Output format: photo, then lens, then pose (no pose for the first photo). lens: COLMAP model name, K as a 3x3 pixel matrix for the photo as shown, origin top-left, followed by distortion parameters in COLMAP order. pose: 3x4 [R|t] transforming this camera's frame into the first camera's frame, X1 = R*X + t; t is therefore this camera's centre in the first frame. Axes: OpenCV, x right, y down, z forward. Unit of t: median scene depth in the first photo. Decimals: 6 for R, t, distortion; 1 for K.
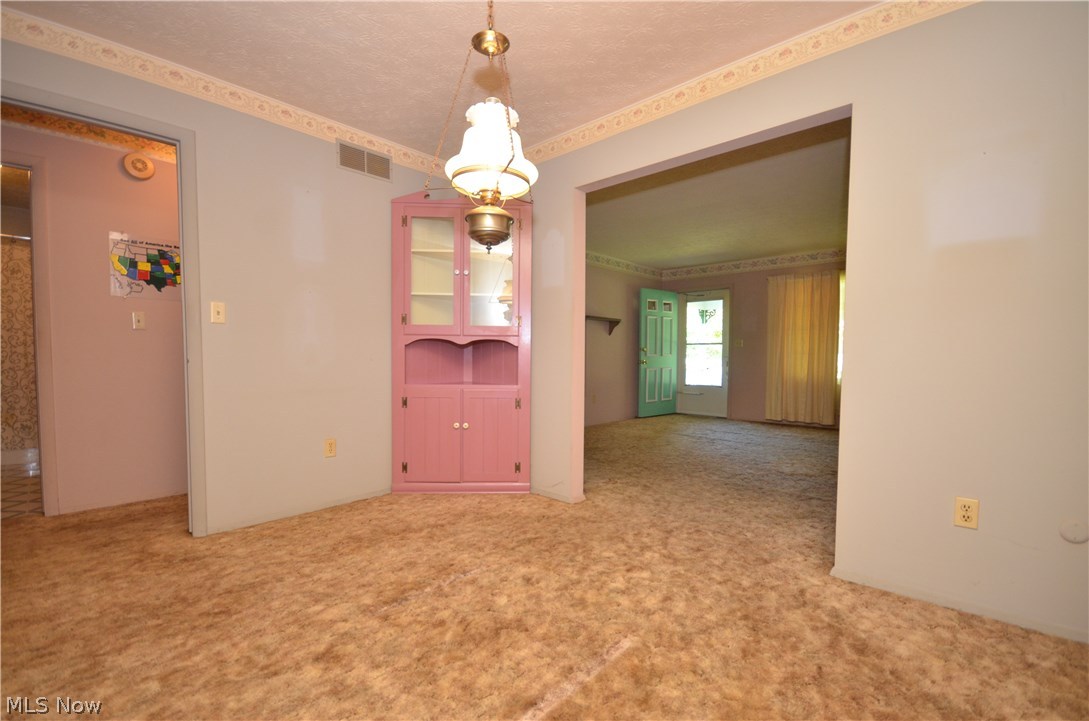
lens RADIAL K [[478.4, 0, 541.8], [0, 478.4, 377.1], [0, 0, 1]] dist [-0.001191, -0.000648]
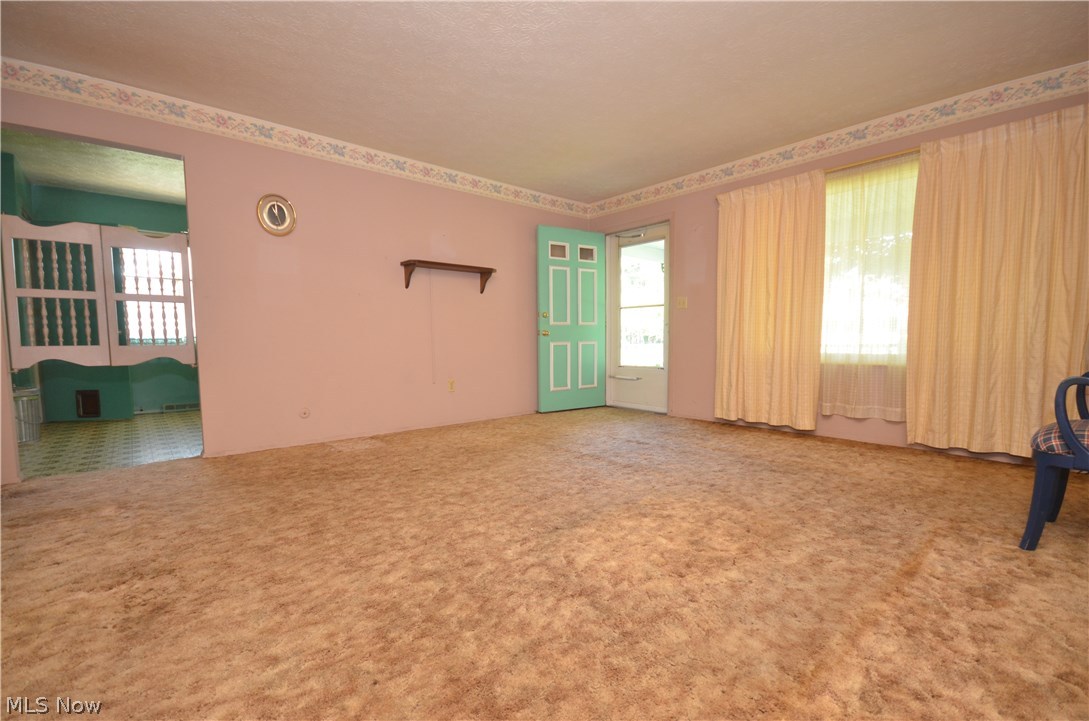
lens RADIAL K [[478.4, 0, 541.8], [0, 478.4, 377.1], [0, 0, 1]] dist [-0.001191, -0.000648]
pose [[0.994502, -0.003166, -0.104671, 0.278145], [0.006682, 0.999425, 0.033256, 0.008937], [0.104505, -0.033772, 0.993951, 0.304225]]
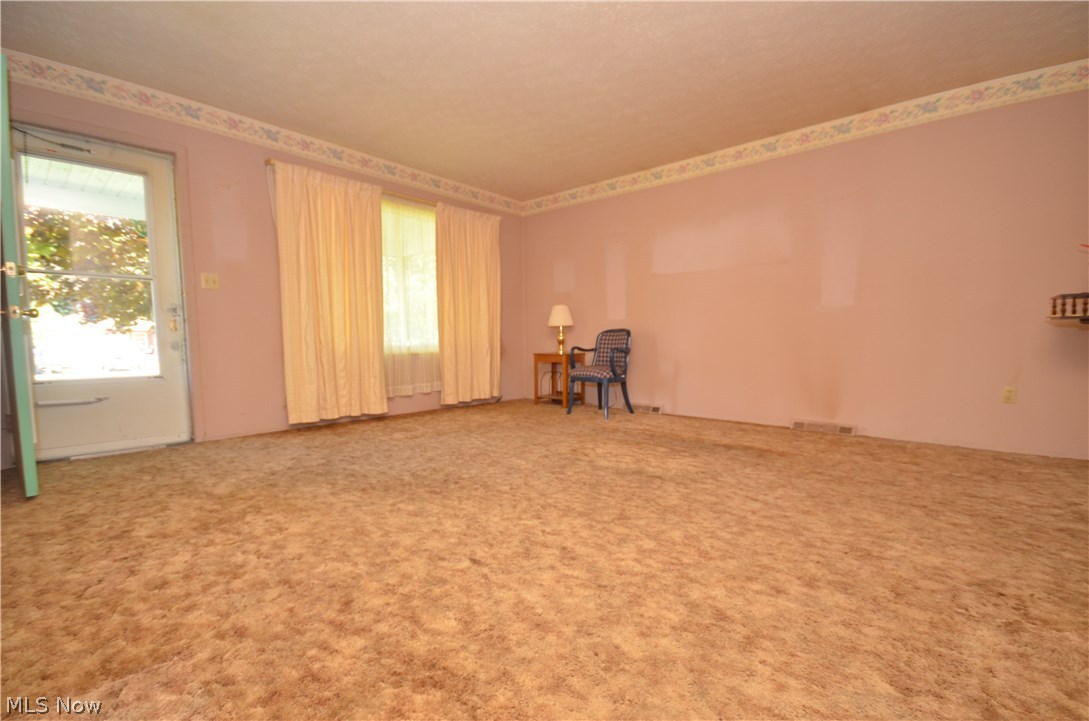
lens RADIAL K [[475.4, 0, 539.8], [0, 475.4, 378.0], [0, 0, 1]] dist [0.008494, -0.012321]
pose [[-0.031954, -0.087912, 0.995616, -0.077745], [0.046665, 0.994907, 0.089347, -0.001338], [-0.998399, 0.049316, -0.027689, 0.662019]]
